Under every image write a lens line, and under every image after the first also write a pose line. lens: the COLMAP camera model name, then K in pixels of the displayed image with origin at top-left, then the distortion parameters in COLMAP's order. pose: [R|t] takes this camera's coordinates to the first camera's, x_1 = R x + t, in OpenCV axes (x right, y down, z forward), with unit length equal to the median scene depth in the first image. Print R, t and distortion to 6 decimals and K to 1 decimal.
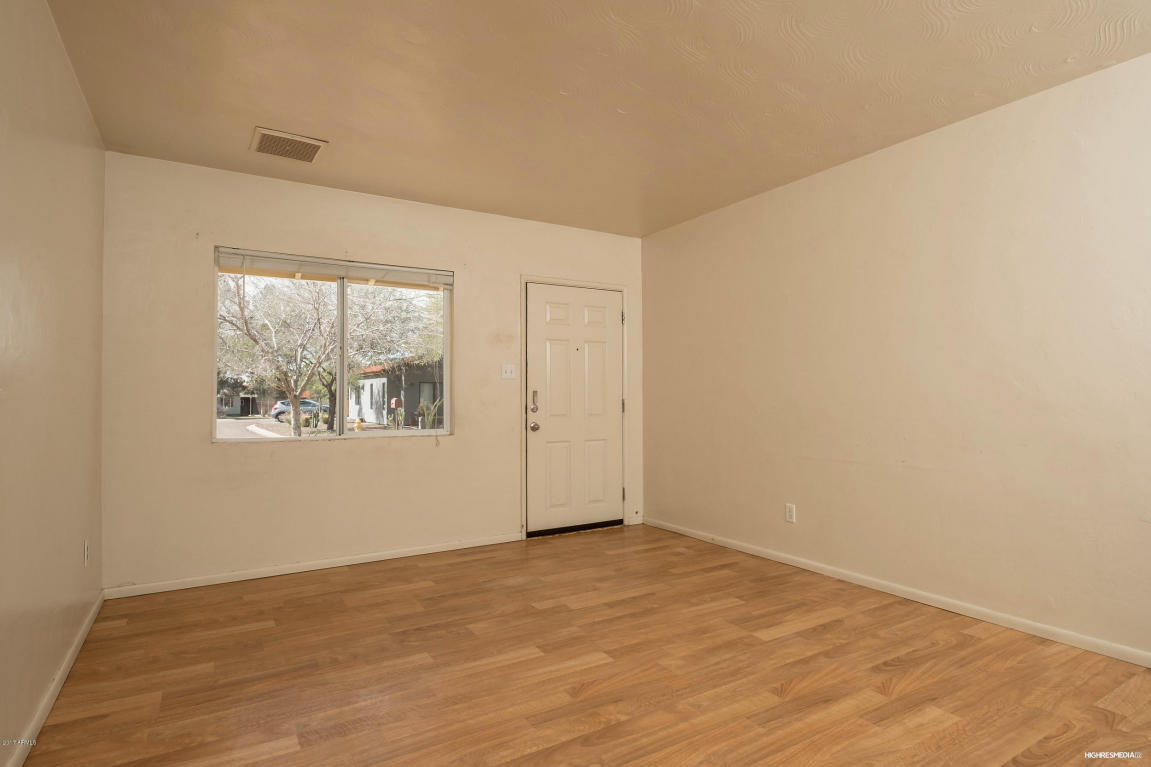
lens RADIAL K [[611.6, 0, 582.7], [0, 611.6, 380.5], [0, 0, 1]] dist [-0.002801, -0.003290]
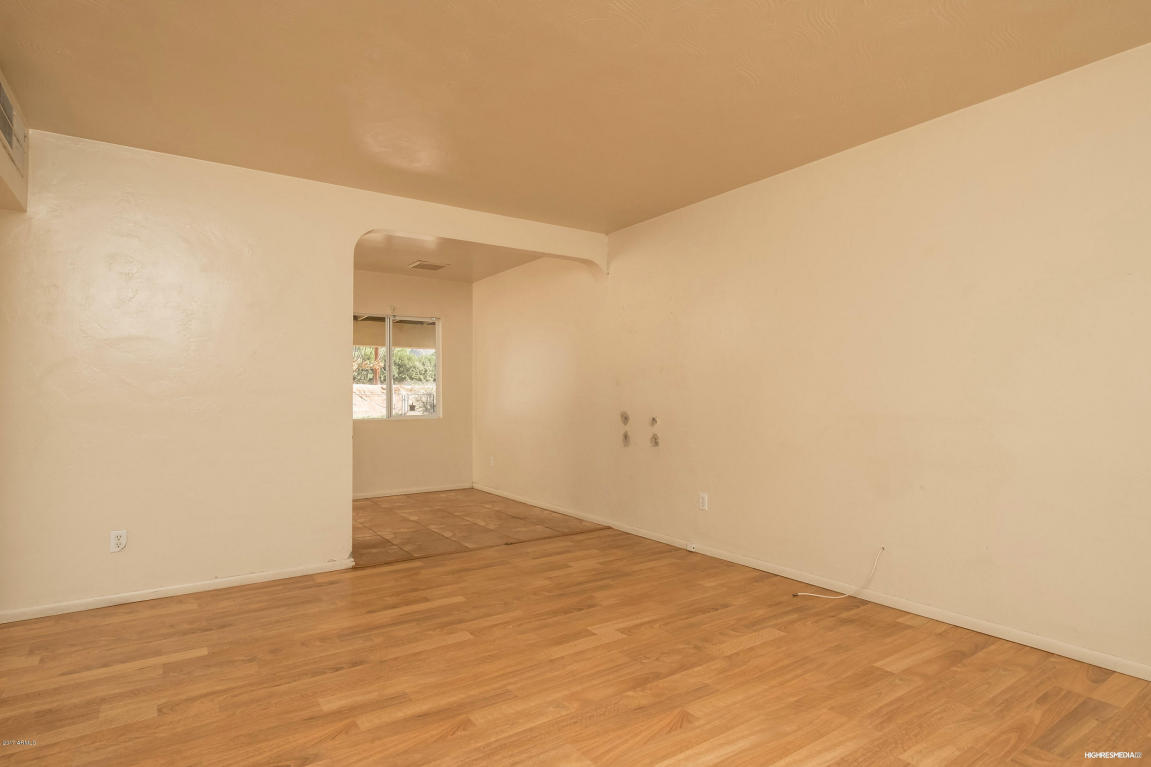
lens RADIAL K [[607.9, 0, 573.0], [0, 607.9, 383.4], [0, 0, 1]] dist [-0.000345, -0.001470]
pose [[-0.999009, 0.008118, -0.043773, 0.160848], [0.010033, 0.998995, -0.043694, 0.034909], [0.043375, -0.044090, -0.998086, 1.594738]]
